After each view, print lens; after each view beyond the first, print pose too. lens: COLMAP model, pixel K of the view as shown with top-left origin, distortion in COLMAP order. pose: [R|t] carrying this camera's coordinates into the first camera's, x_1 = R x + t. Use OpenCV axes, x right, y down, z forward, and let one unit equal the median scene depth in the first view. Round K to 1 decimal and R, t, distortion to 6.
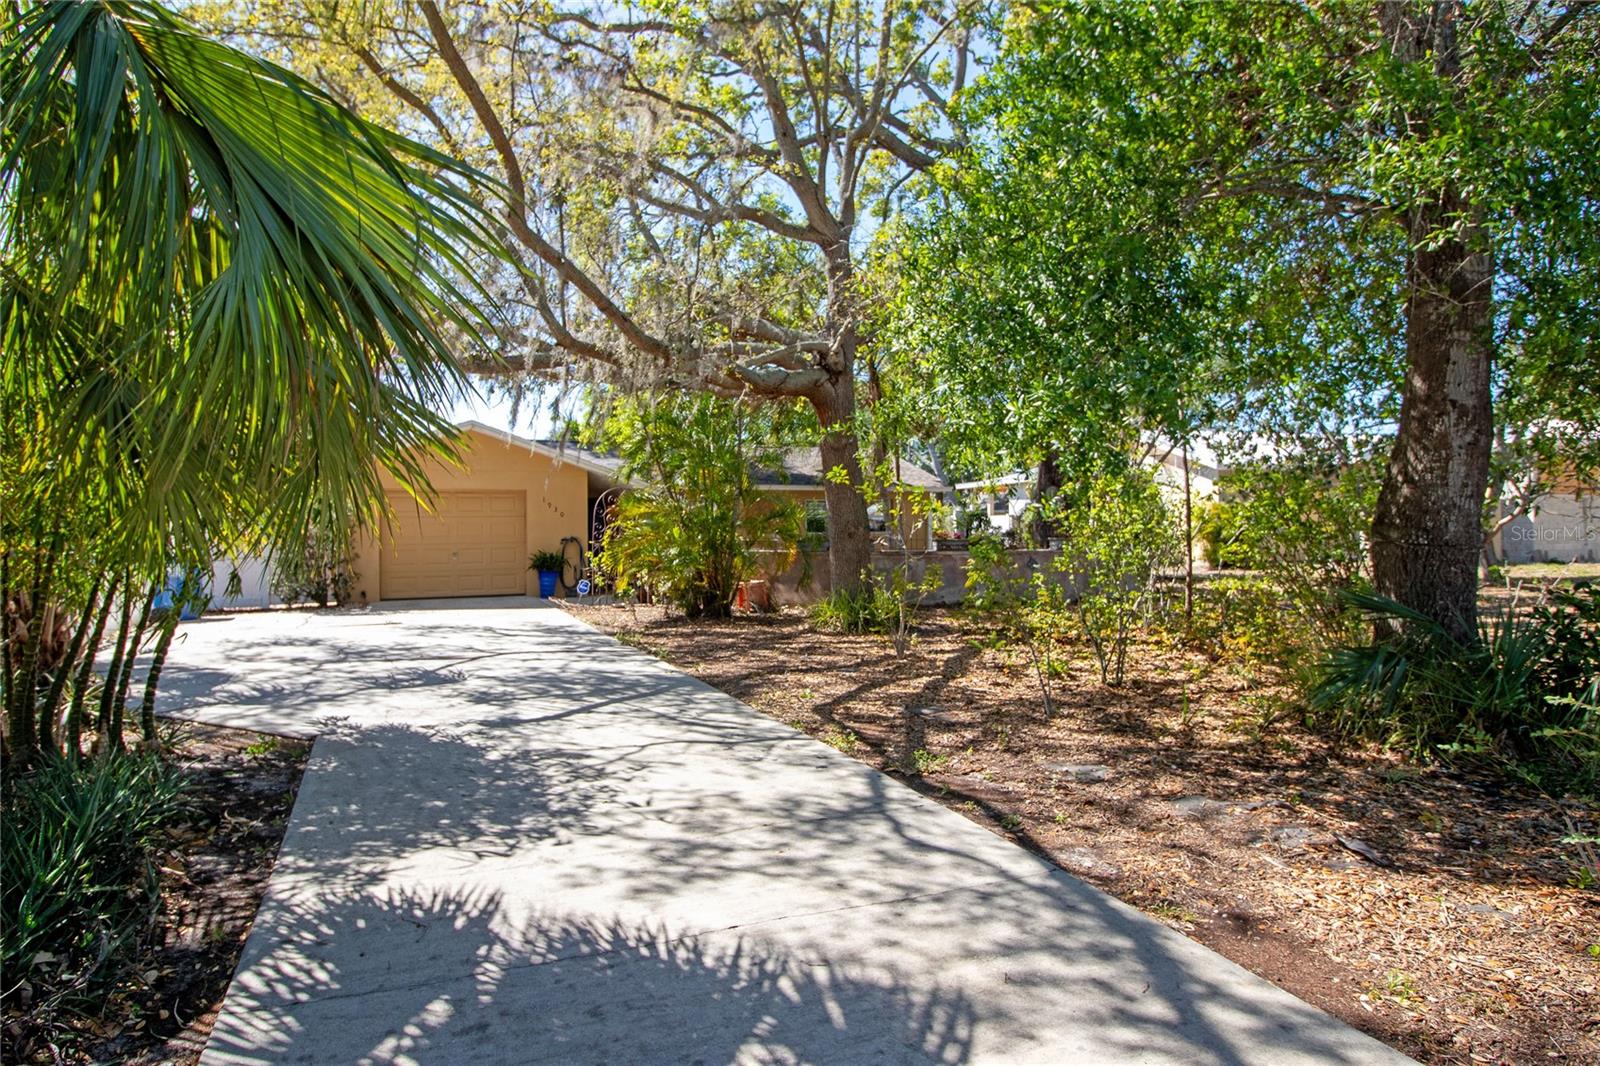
lens RADIAL K [[946.9, 0, 805.9], [0, 946.9, 526.1], [0, 0, 1]] dist [-0.000889, -0.000388]
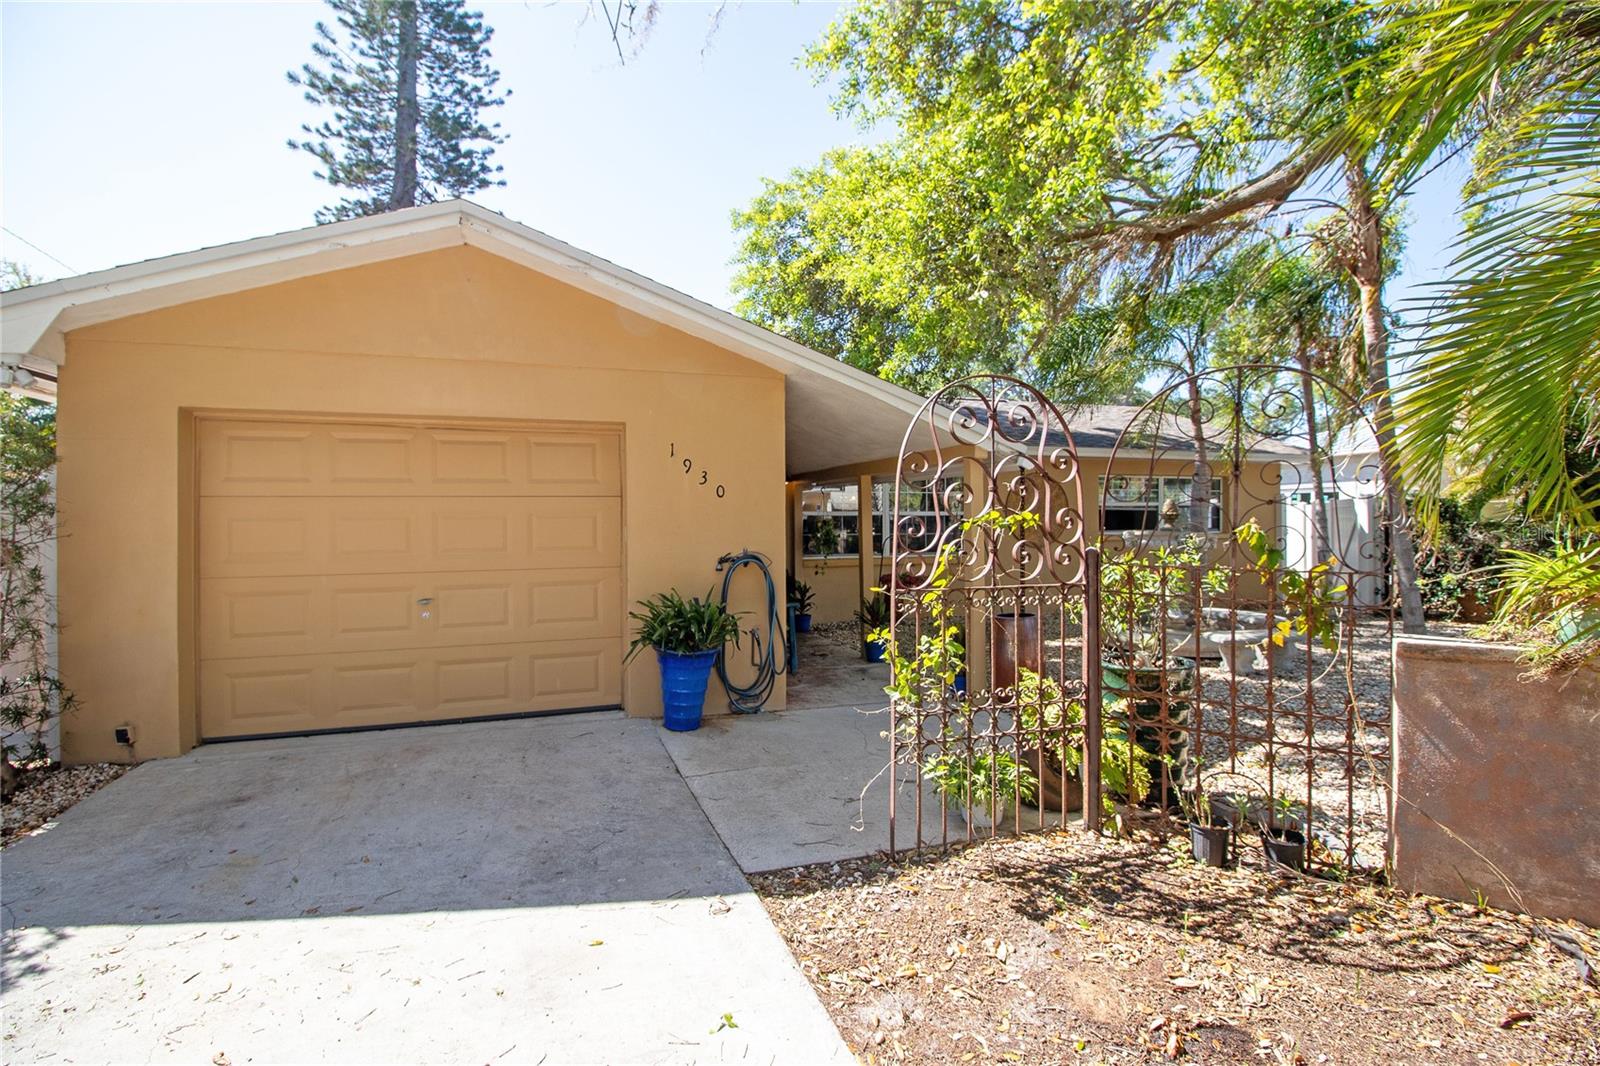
lens RADIAL K [[733.9, 0, 792.3], [0, 733.9, 523.2], [0, 0, 1]] dist [-0.001494, -0.012063]
pose [[0.997652, 0.004772, -0.068325, -0.231219], [-0.004172, 0.999951, 0.008931, -0.002937], [0.068365, -0.008625, 0.997623, 0.788535]]
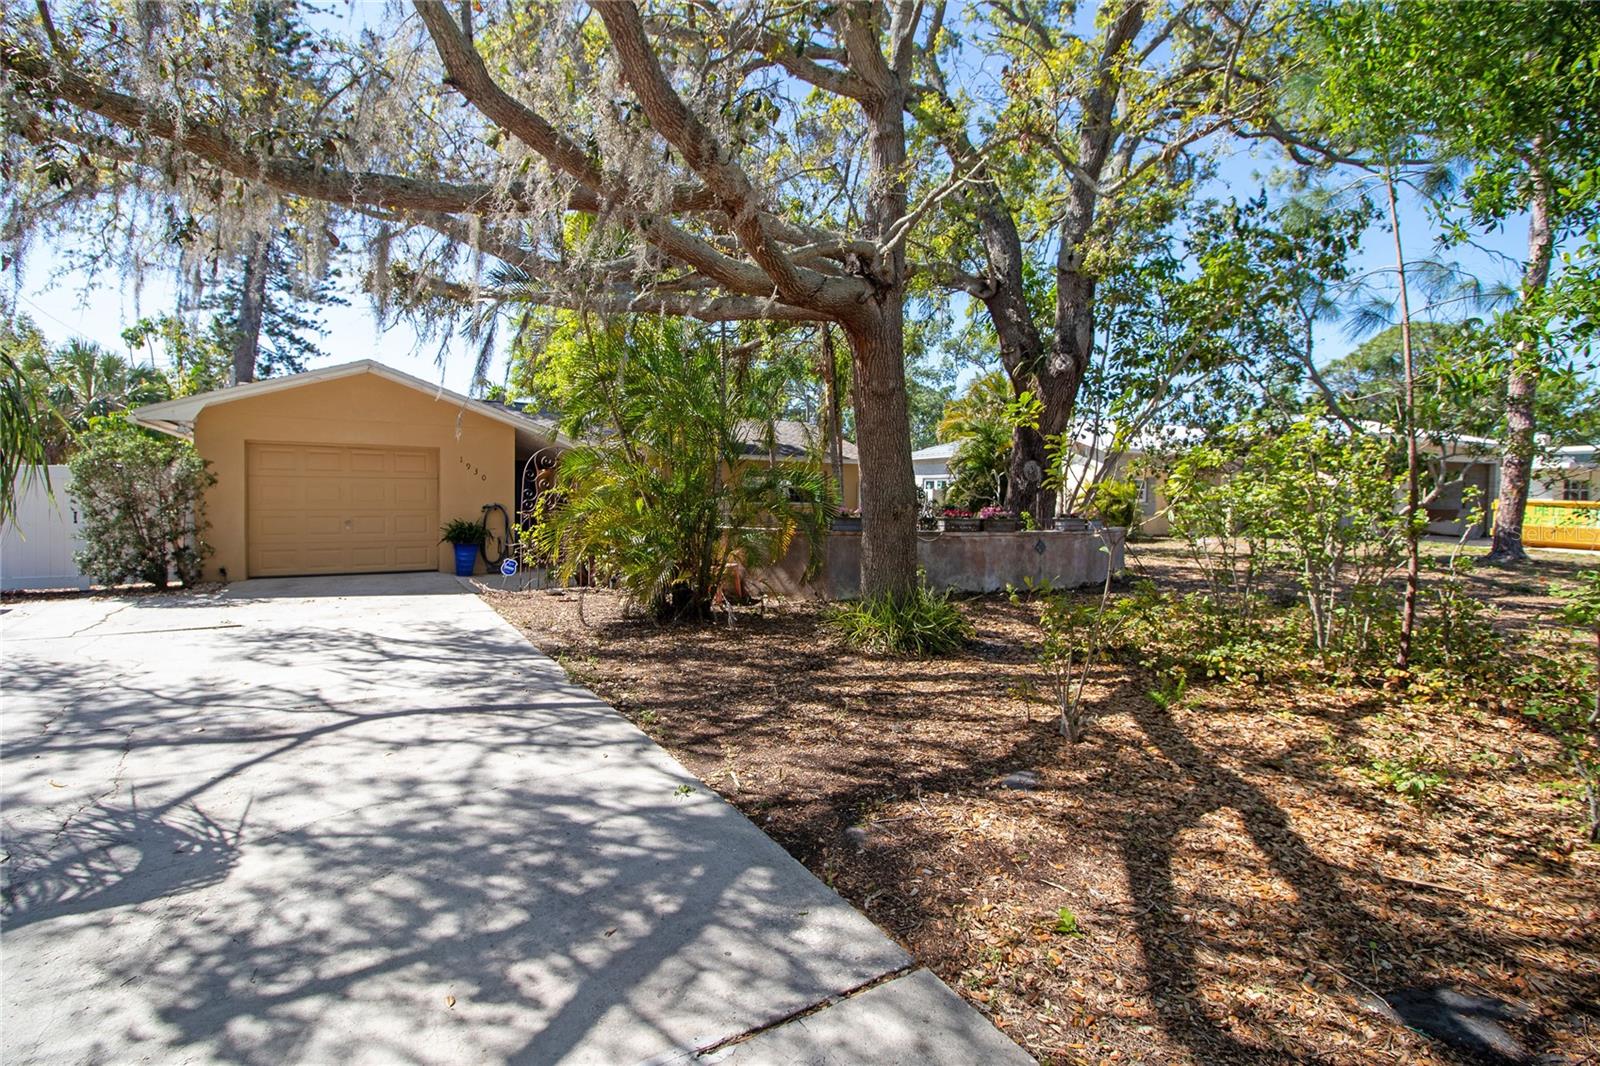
lens RADIAL K [[733.9, 0, 794.4], [0, 733.9, 531.8], [0, 0, 1]] dist [-0.001494, -0.012063]
pose [[0.989995, 0.016315, 0.140157, -0.078982], [-0.023425, 0.998513, 0.049234, -0.003114], [-0.139145, -0.052024, 0.988904, 0.333280]]
